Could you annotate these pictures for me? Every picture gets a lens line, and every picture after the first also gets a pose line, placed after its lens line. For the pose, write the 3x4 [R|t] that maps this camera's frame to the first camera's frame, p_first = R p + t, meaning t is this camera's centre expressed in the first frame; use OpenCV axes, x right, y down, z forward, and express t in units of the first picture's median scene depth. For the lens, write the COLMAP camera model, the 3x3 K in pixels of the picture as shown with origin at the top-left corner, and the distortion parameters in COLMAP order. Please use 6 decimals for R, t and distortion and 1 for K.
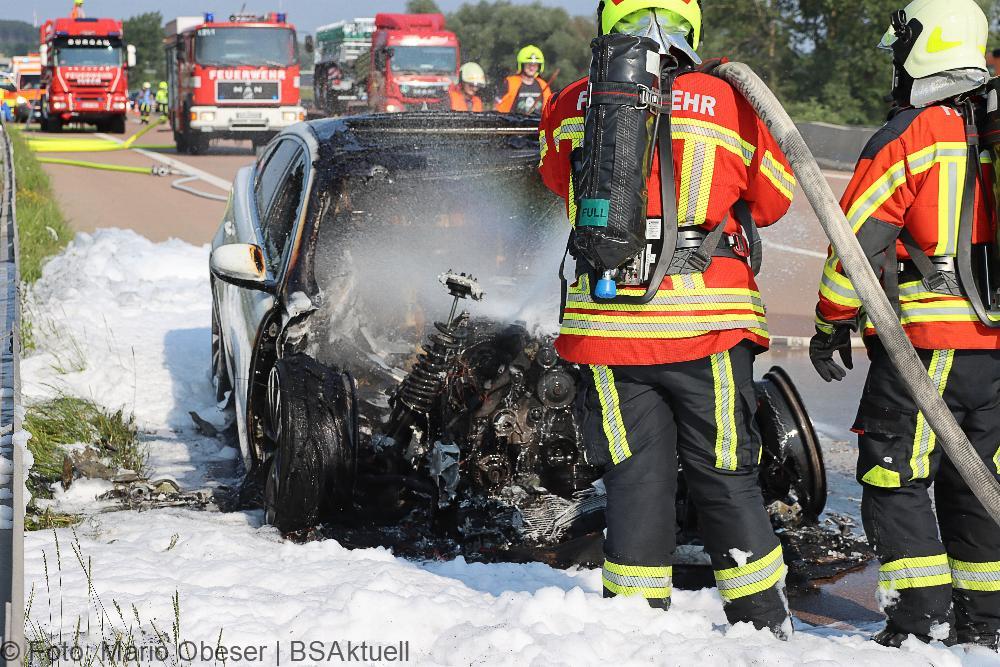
lens RADIAL K [[2286.2, 0, 408.6], [0, 2286.2, 333.8], [0, 0, 1]] dist [0.034537, 0.121398]
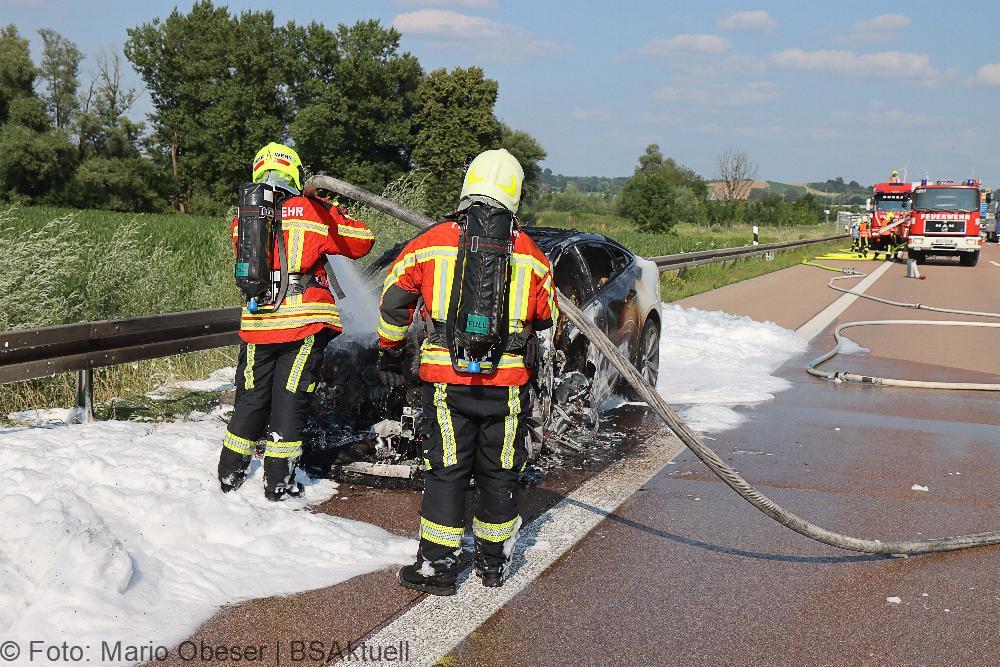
lens RADIAL K [[1289.1, 0, 472.3], [0, 1289.1, 332.7], [0, 0, 1]] dist [0.012113, 0.007837]
pose [[0.871336, 0.062044, -0.486748, 0.092353], [-0.072762, 0.997344, -0.003124, -0.001677], [0.485261, 0.038139, 0.873537, 0.019995]]
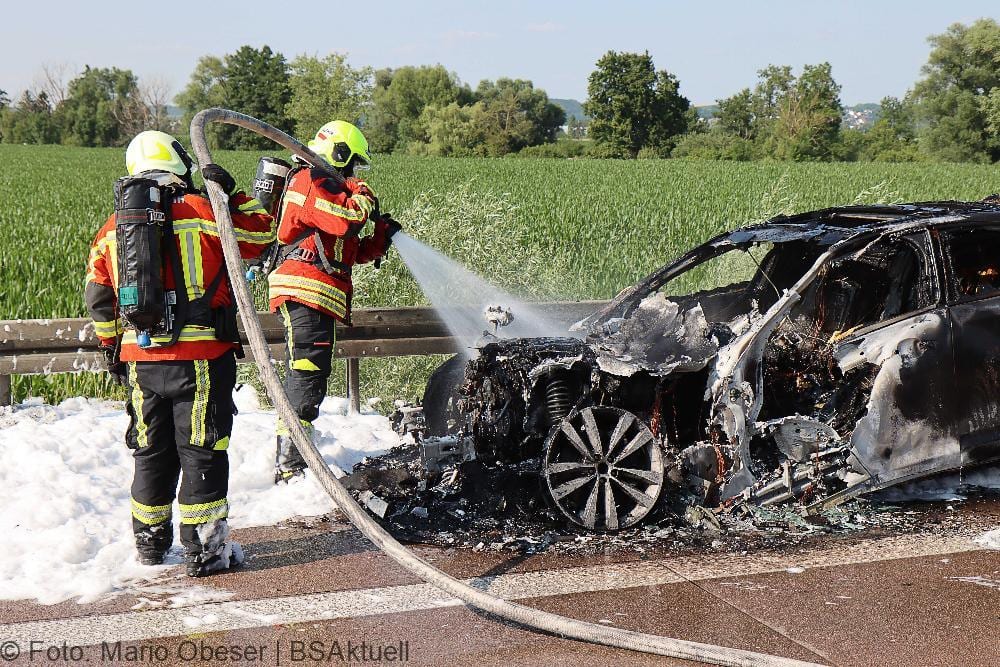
lens RADIAL K [[1409.1, 0, 500.0], [0, 1409.1, 333.5], [0, 0, 1]] dist [0.041402, -0.036192]
pose [[0.179548, 0.104825, -0.978148, 0.138228], [-0.102132, 0.990920, 0.087447, -0.013333], [0.978433, 0.084199, 0.188623, 0.121466]]
